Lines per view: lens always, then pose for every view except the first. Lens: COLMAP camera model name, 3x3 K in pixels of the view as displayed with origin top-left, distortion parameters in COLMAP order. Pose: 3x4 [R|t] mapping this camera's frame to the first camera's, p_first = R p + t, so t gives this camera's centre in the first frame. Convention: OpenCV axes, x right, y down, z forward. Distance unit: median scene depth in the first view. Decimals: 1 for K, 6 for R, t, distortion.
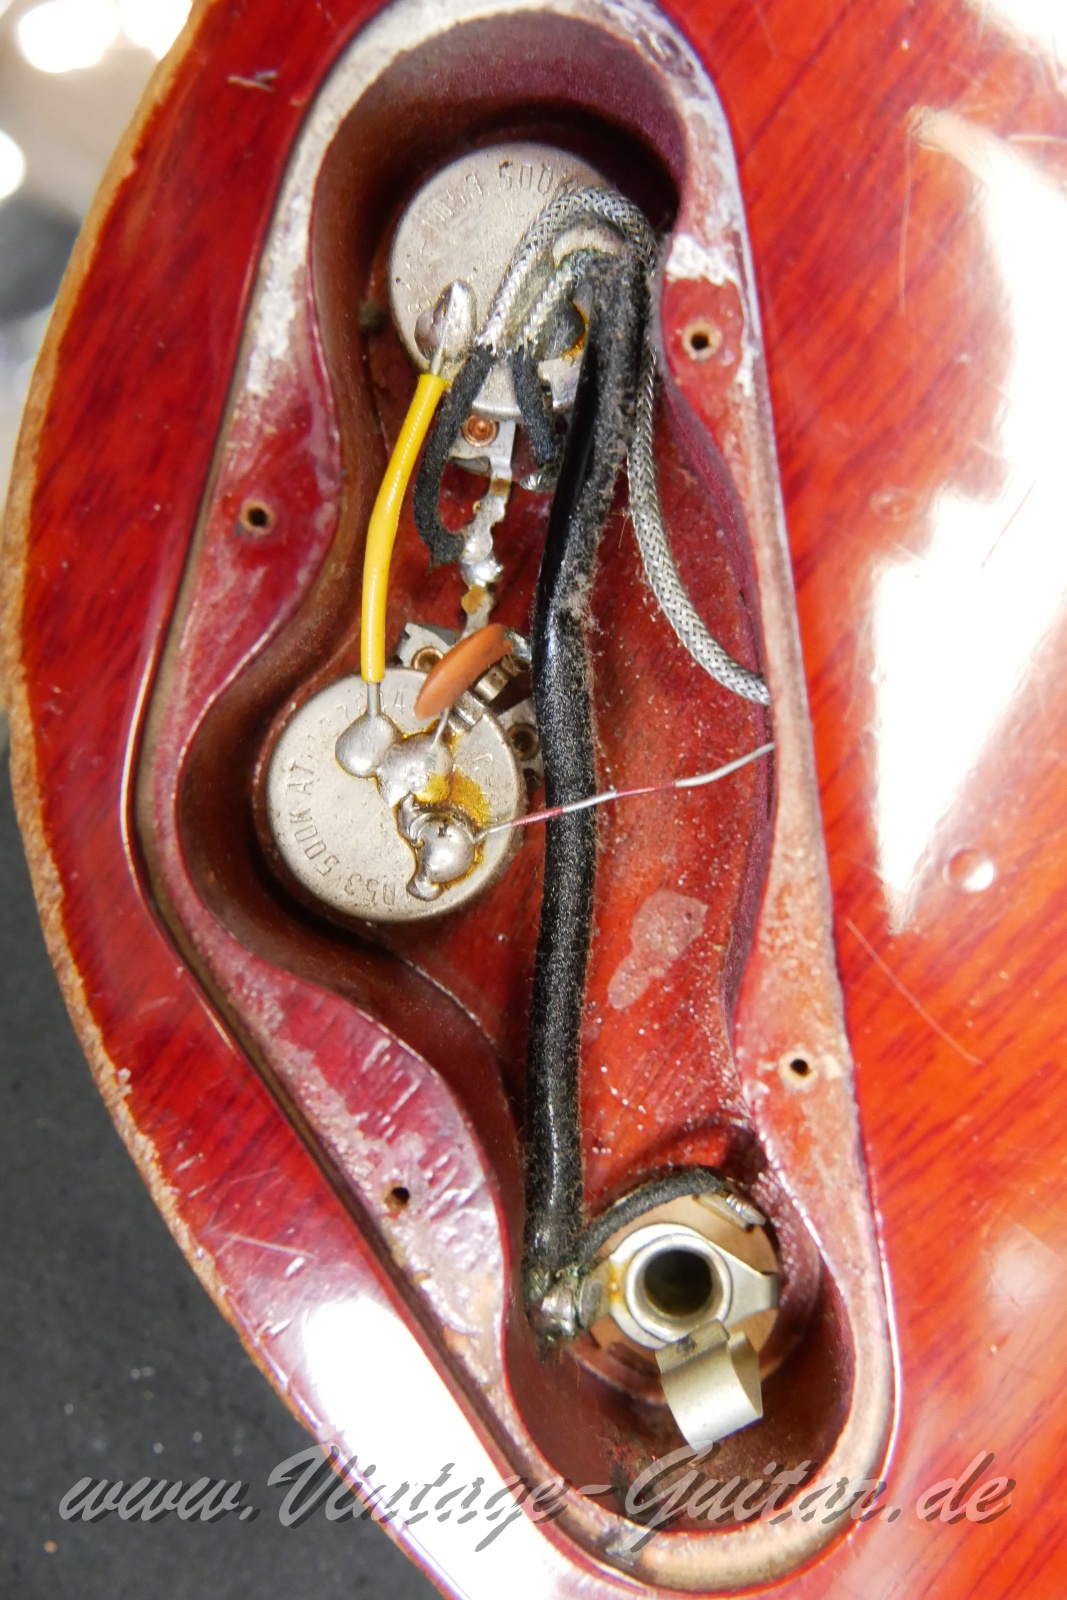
lens RADIAL K [[1564.5, 0, 533.5], [0, 1564.5, 800.0], [0, 0, 1]] dist [-0.007056, 0.004248]
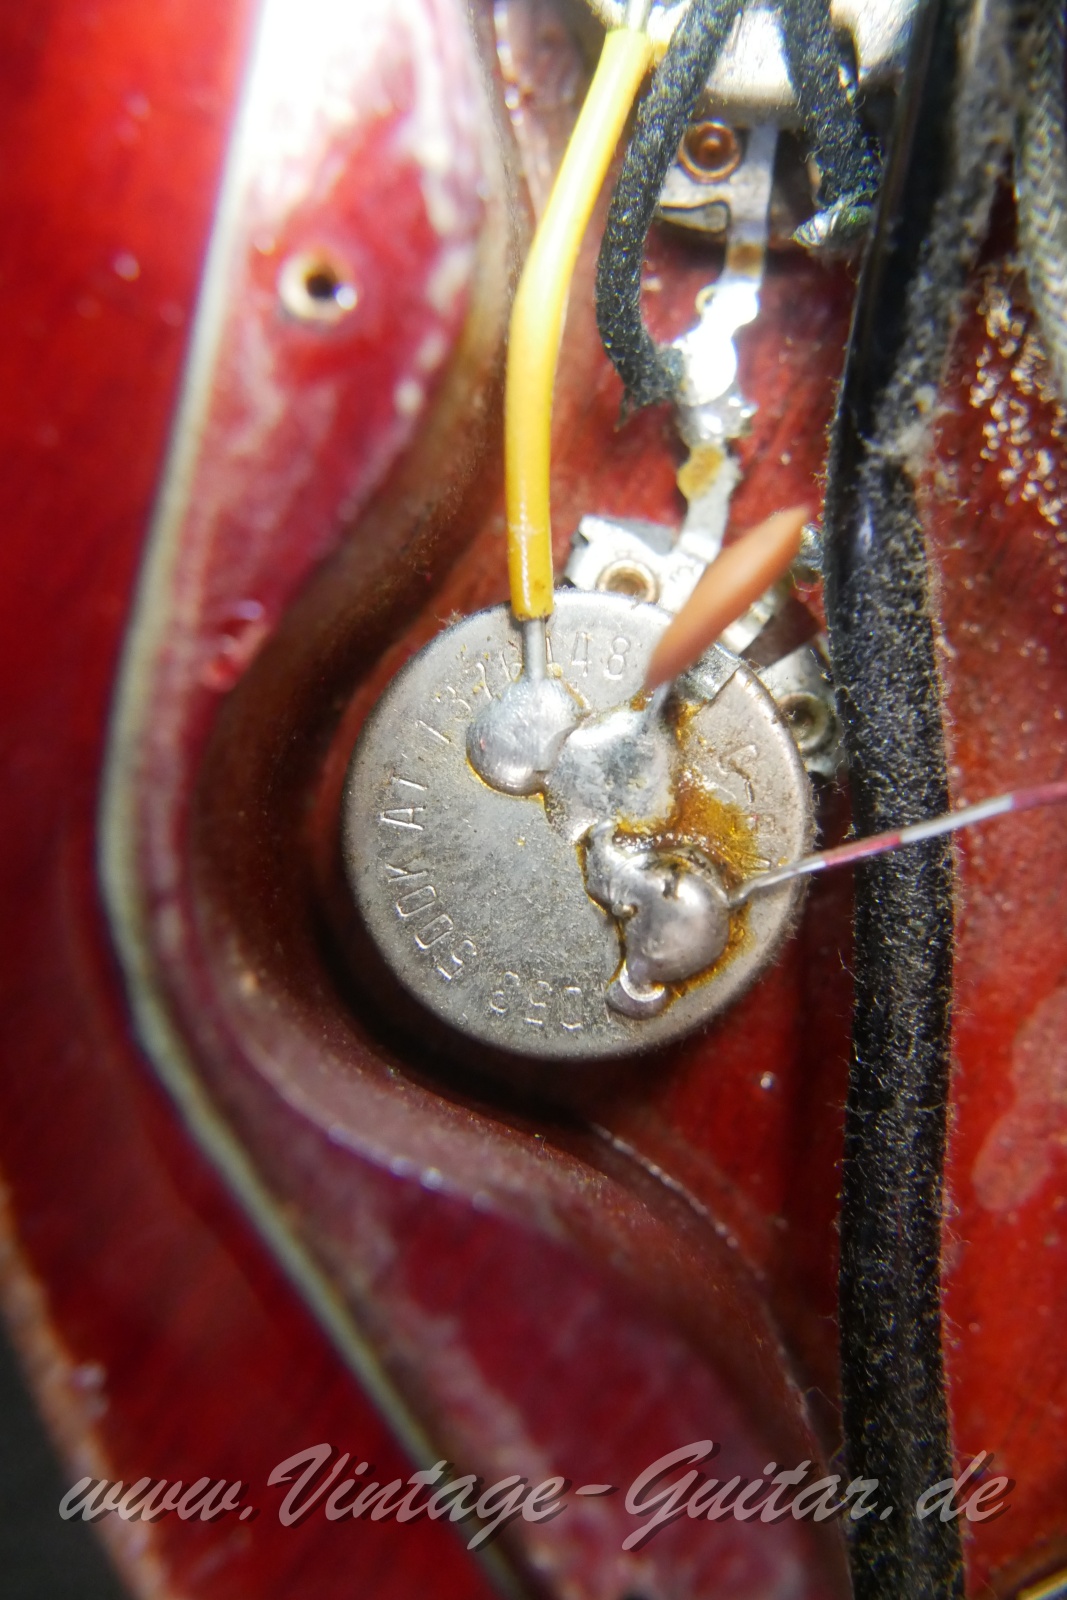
lens RADIAL K [[2287.6, 0, 532.4], [0, 2287.6, 762.3], [0, 0, 1]] dist [0.262502, 0.054322]
pose [[0.996557, -0.038062, -0.073659, -0.044462], [0.034348, 0.998106, -0.051042, 0.015490], [0.075462, 0.048336, 0.995976, 0.198227]]
